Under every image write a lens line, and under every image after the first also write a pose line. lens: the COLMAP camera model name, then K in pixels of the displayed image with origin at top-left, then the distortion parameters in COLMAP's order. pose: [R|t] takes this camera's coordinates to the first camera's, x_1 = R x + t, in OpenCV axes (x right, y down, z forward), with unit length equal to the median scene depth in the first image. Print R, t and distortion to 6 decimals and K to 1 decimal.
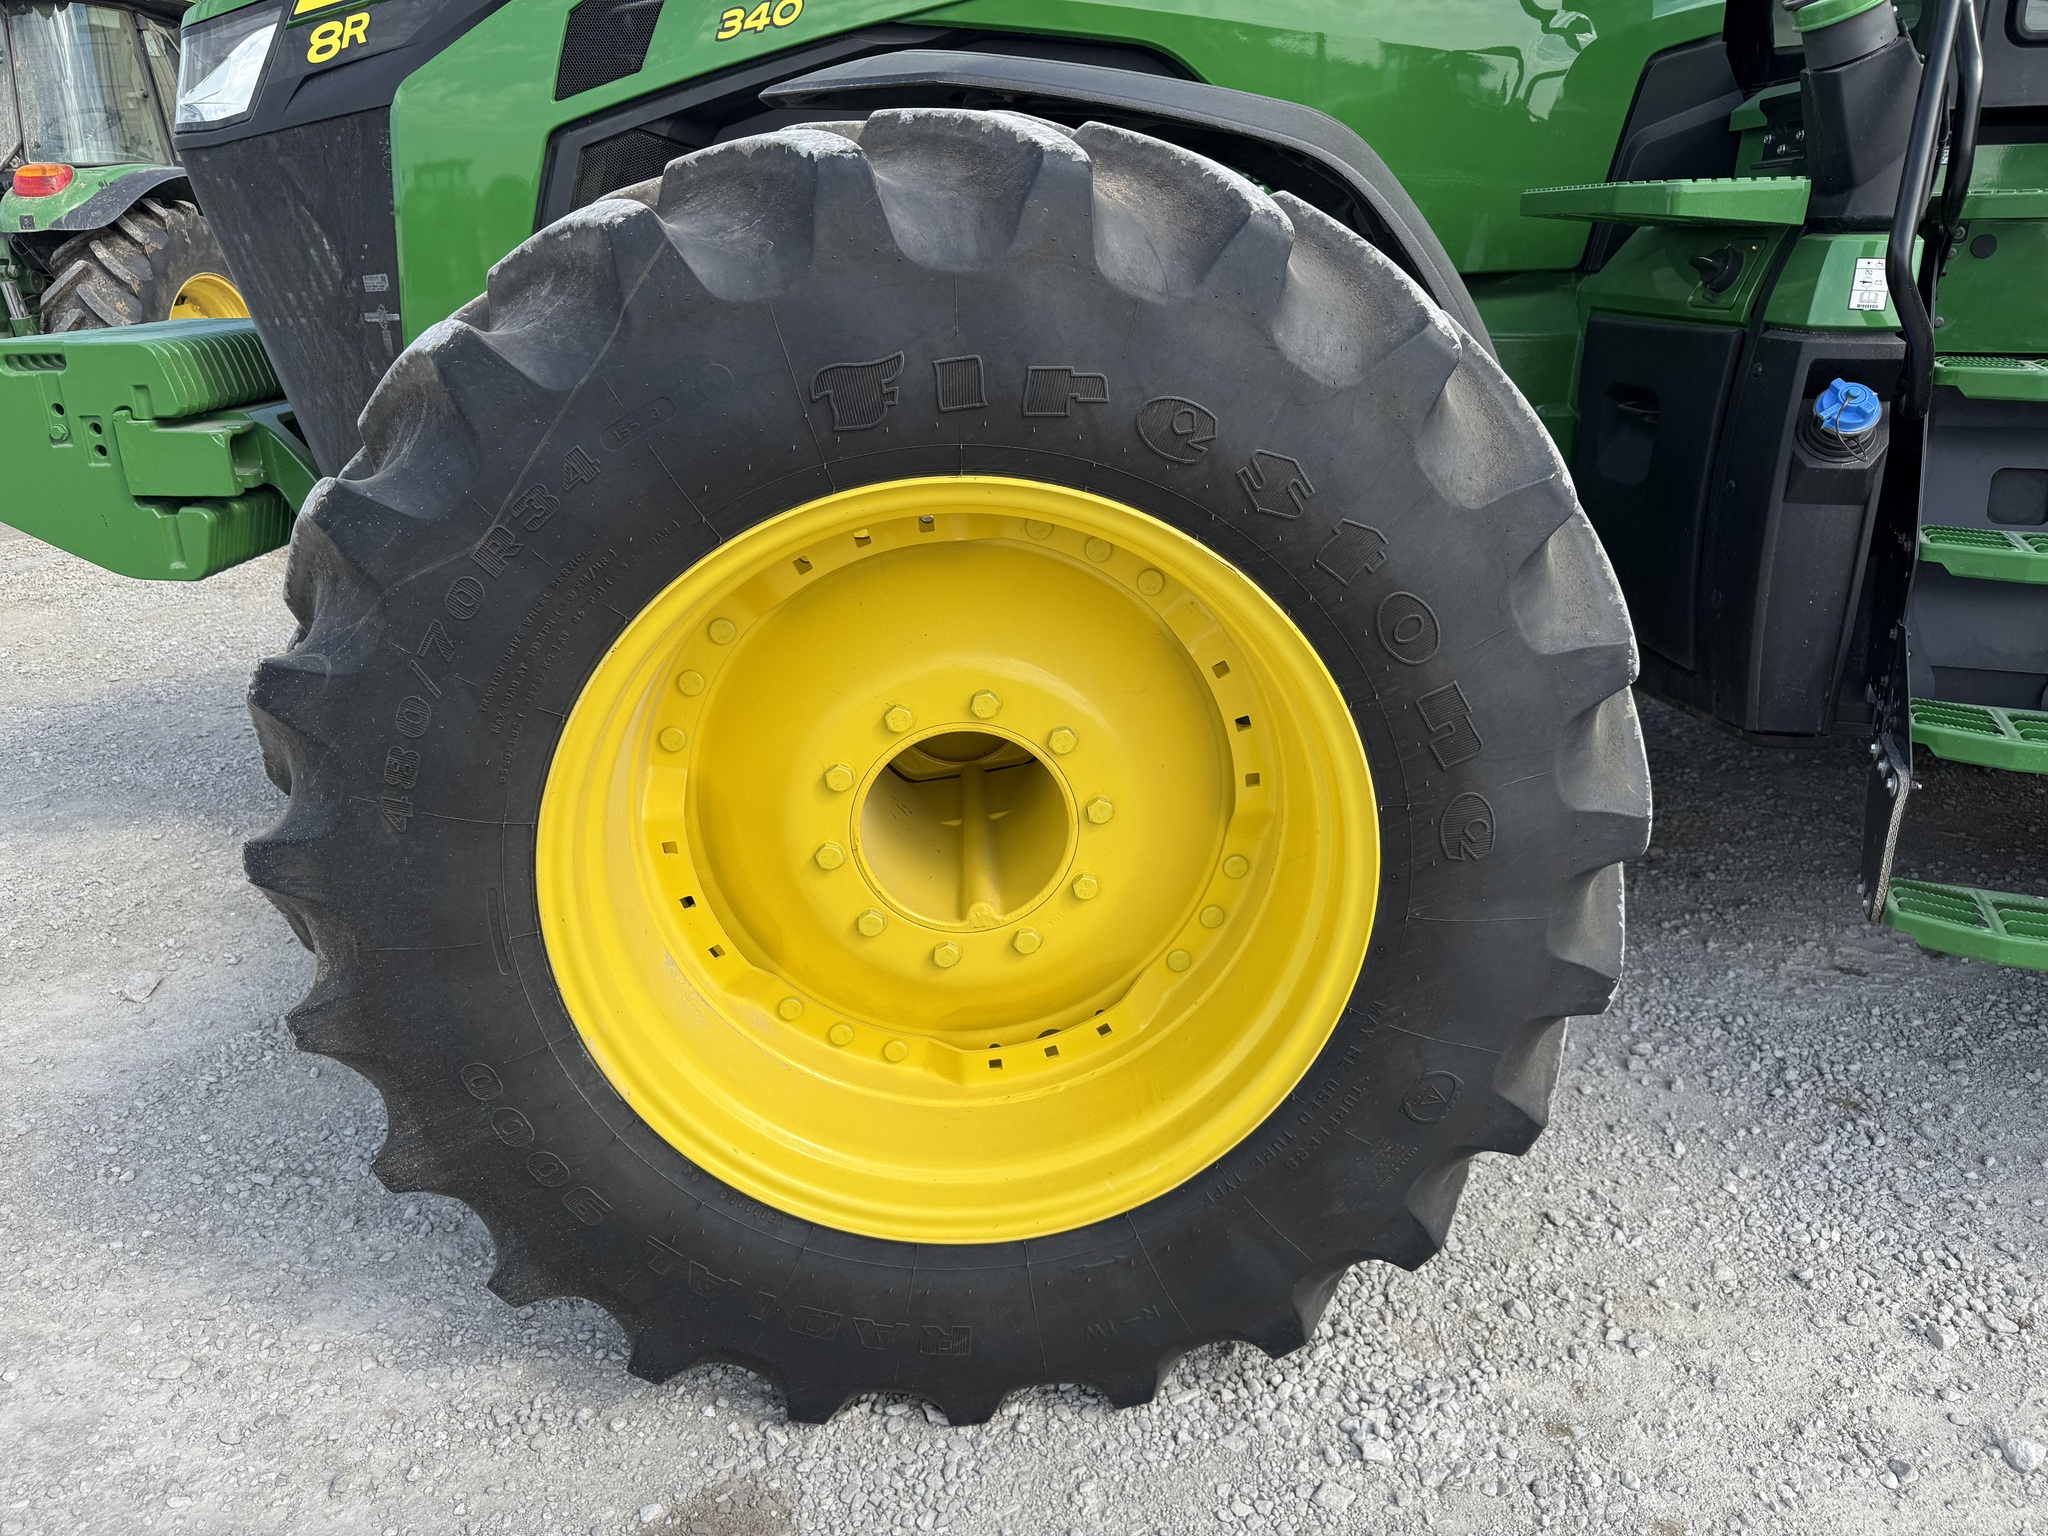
lens RADIAL K [[1494.3, 0, 1024.0], [0, 1494.3, 768.0], [0, 0, 1]] dist [-0.070445, 0.071003]
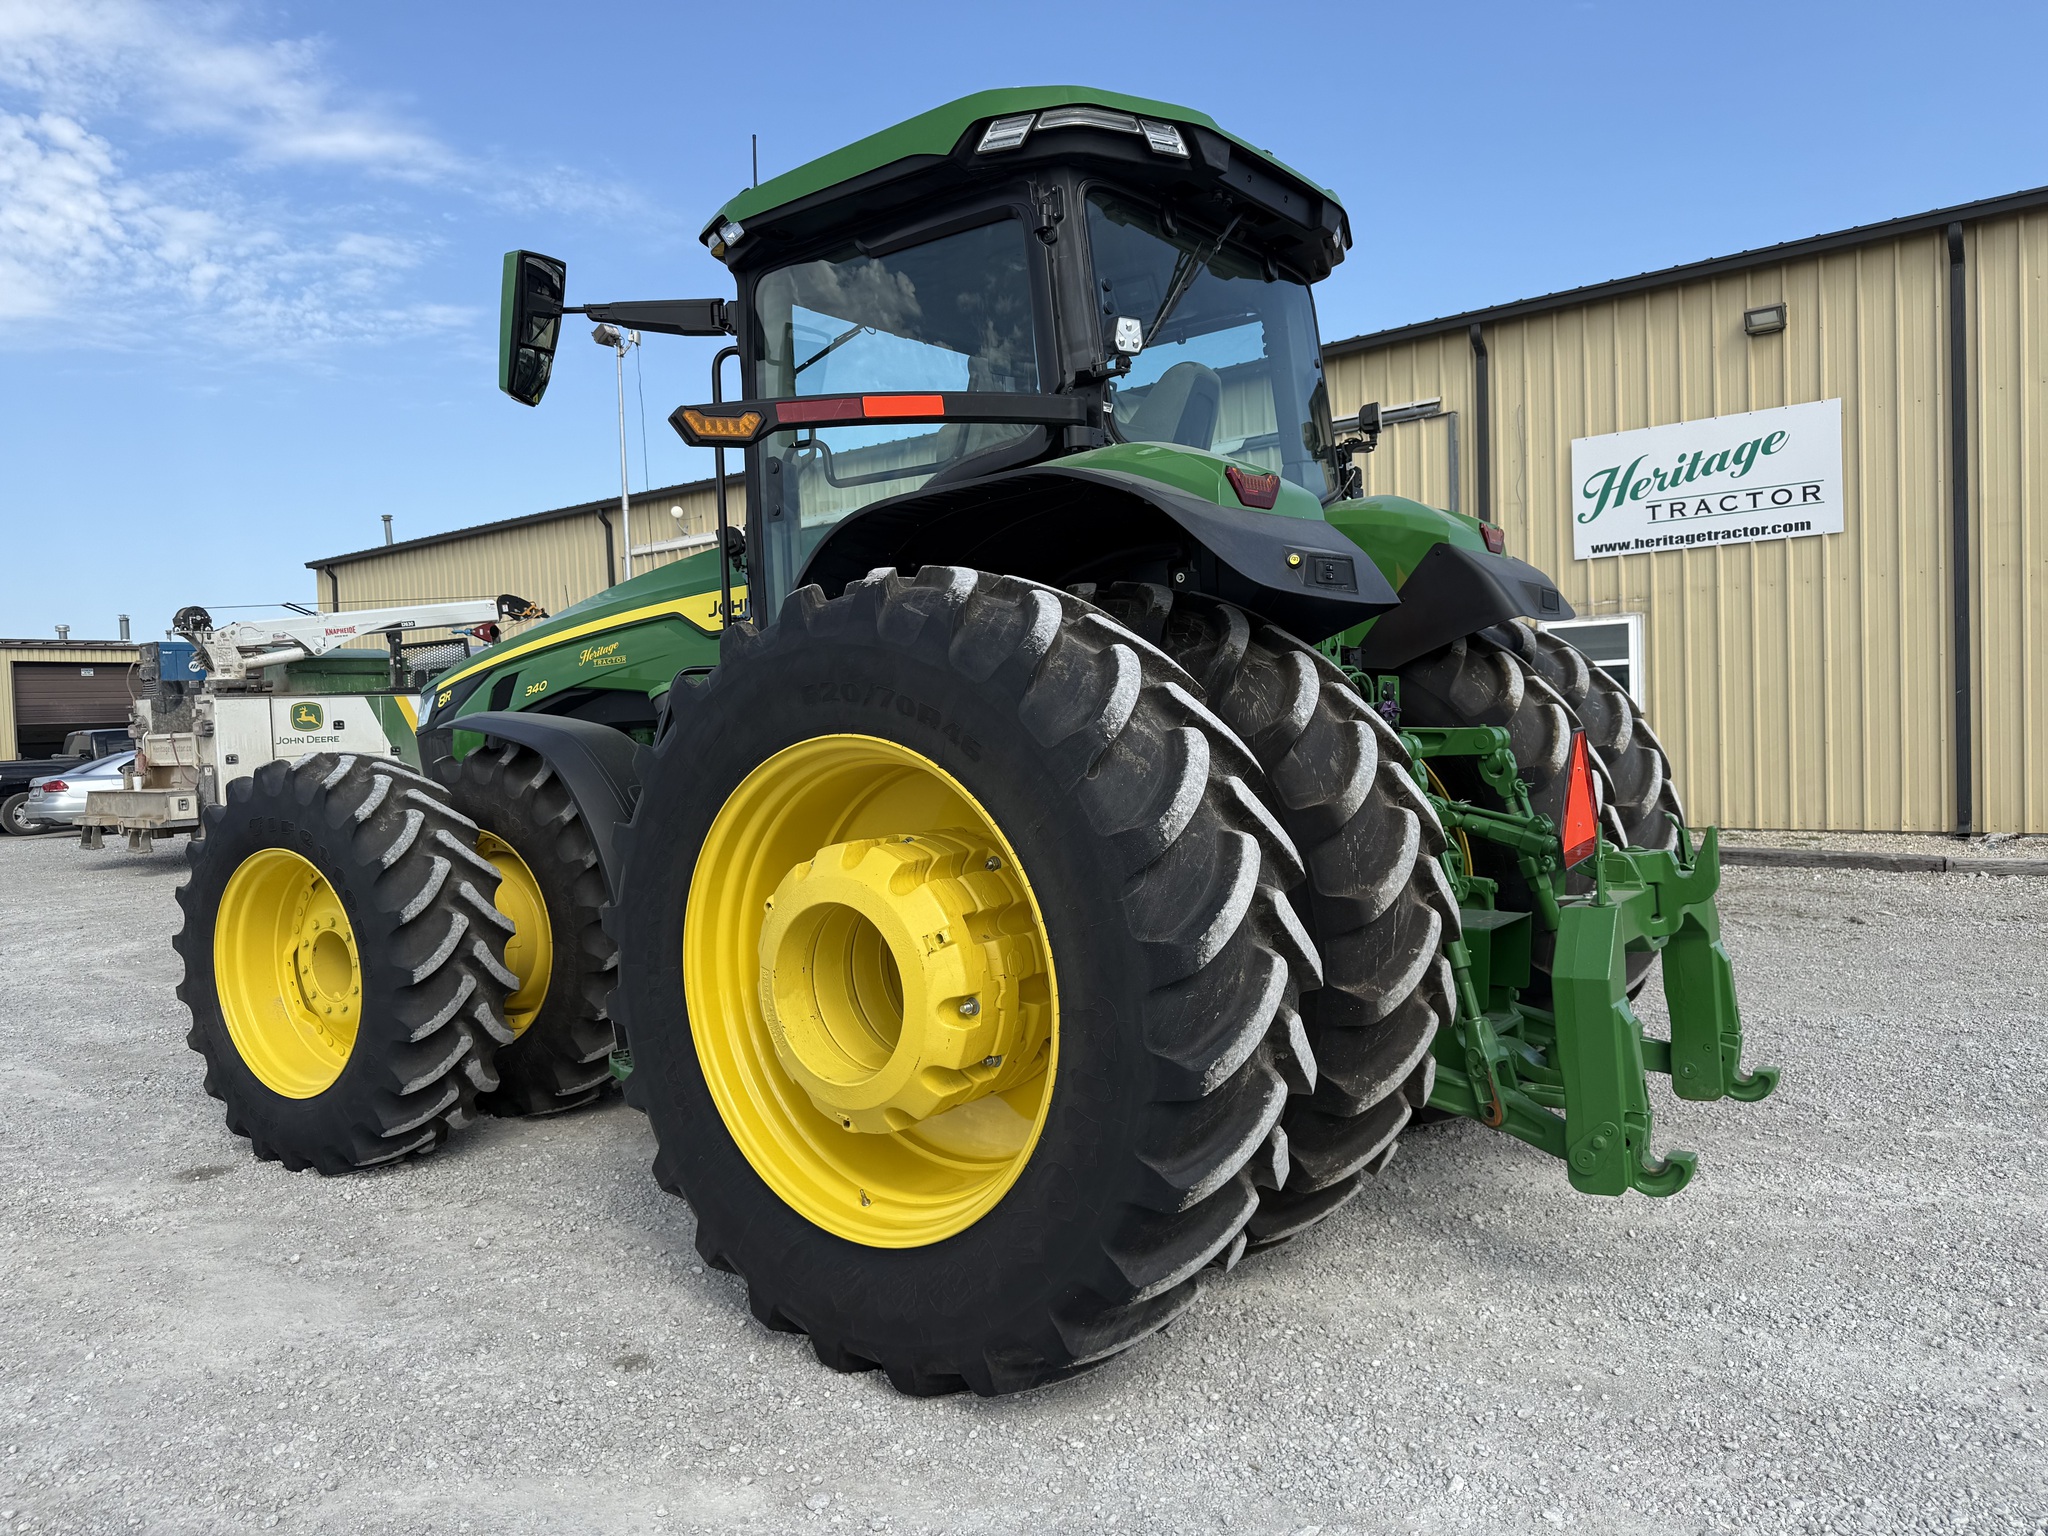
lens RADIAL K [[1450.2, 0, 1024.0], [0, 1450.2, 768.0], [0, 0, 1]] dist [0.001704, 0.000197]
pose [[0.804539, 0.001886, -0.593897, 2.022936], [-0.172559, 0.957596, -0.230721, 0.067726], [0.568279, 0.288107, 0.770749, -0.444647]]
